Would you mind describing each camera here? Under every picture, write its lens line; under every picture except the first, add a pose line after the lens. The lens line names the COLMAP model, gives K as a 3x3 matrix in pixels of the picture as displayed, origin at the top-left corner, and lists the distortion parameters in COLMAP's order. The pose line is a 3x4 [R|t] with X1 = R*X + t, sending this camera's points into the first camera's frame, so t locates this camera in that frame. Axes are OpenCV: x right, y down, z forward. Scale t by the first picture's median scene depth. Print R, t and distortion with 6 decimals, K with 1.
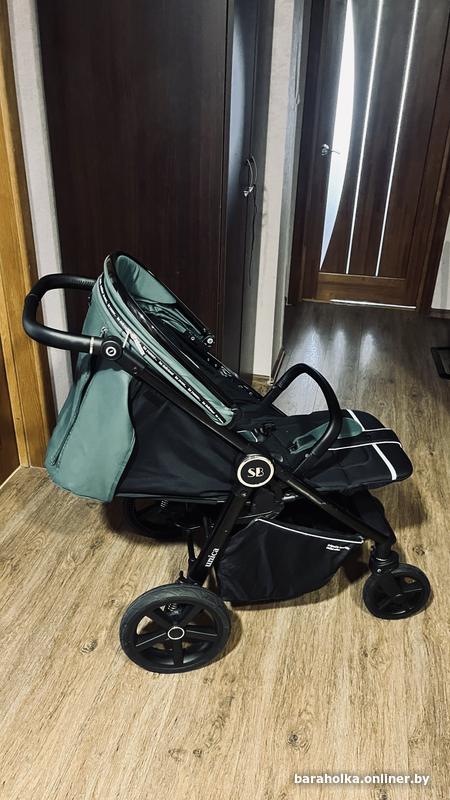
lens RADIAL K [[601.3, 0, 236.2], [0, 601.3, 405.9], [0, 0, 1]] dist [0.039987, -0.059991]
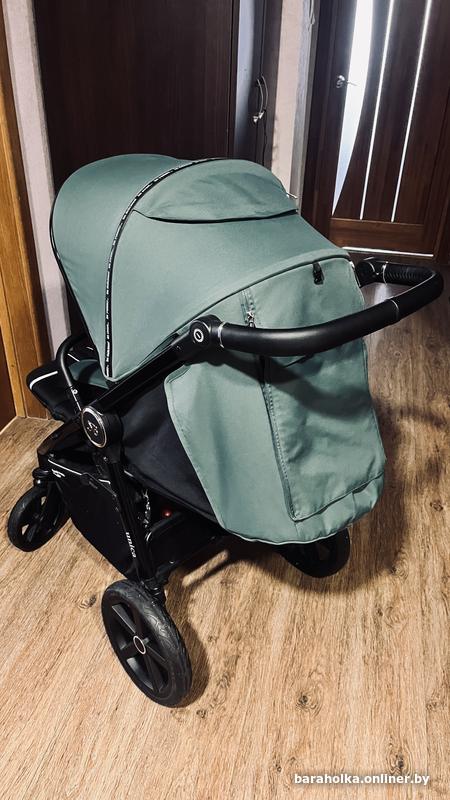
lens RADIAL K [[601.3, 0, 232.8], [0, 601.3, 408.1], [0, 0, 1]] dist [0.039987, -0.059991]
pose [[0.999856, 0.004794, -0.016301, -0.001399], [-0.003658, 0.997610, 0.068999, 0.029330], [0.016593, -0.068930, 0.997484, 0.081636]]
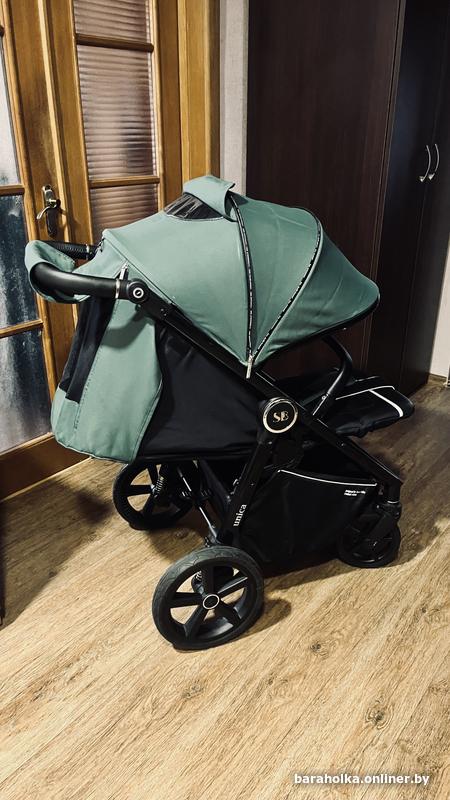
lens RADIAL K [[601.3, 0, 235.6], [0, 601.3, 412.4], [0, 0, 1]] dist [0.039987, -0.059991]
pose [[0.902971, 0.154130, -0.401108, 0.286126], [-0.183789, 0.982296, -0.036285, 0.191276], [0.388414, 0.106484, 0.915312, -0.044074]]
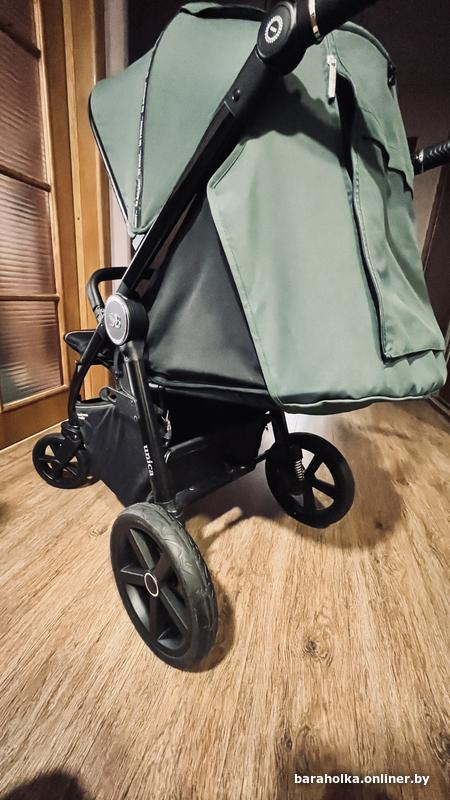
lens RADIAL K [[320.3, 0, 229.6], [0, 320.3, 401.0], [0, 0, 1]] dist [-0.004872, 0.001102]
pose [[0.997387, 0.060332, -0.039744, -0.017130], [-0.066485, 0.981758, -0.178131, 0.270489], [0.028272, 0.180308, 0.983204, 0.449045]]
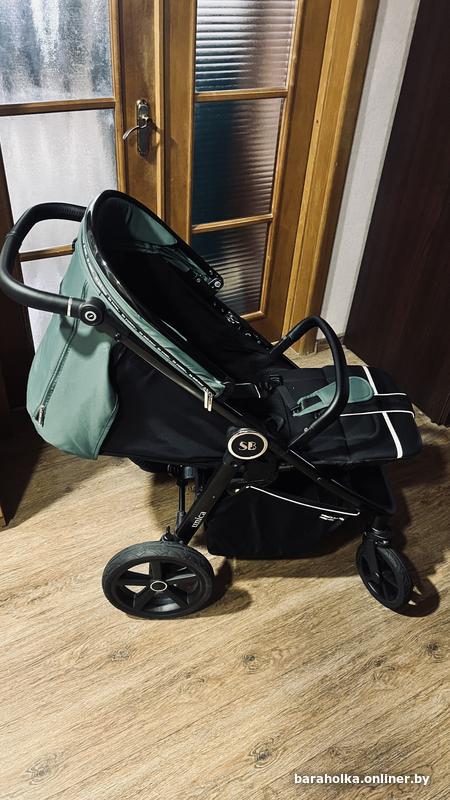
lens RADIAL K [[601.3, 0, 228.2], [0, 601.3, 411.3], [0, 0, 1]] dist [0.039987, -0.059991]
pose [[0.662930, 0.487813, -0.567946, 0.404697], [-0.401652, 0.871915, 0.280070, -0.093556], [0.631822, 0.042450, 0.773950, 0.124126]]
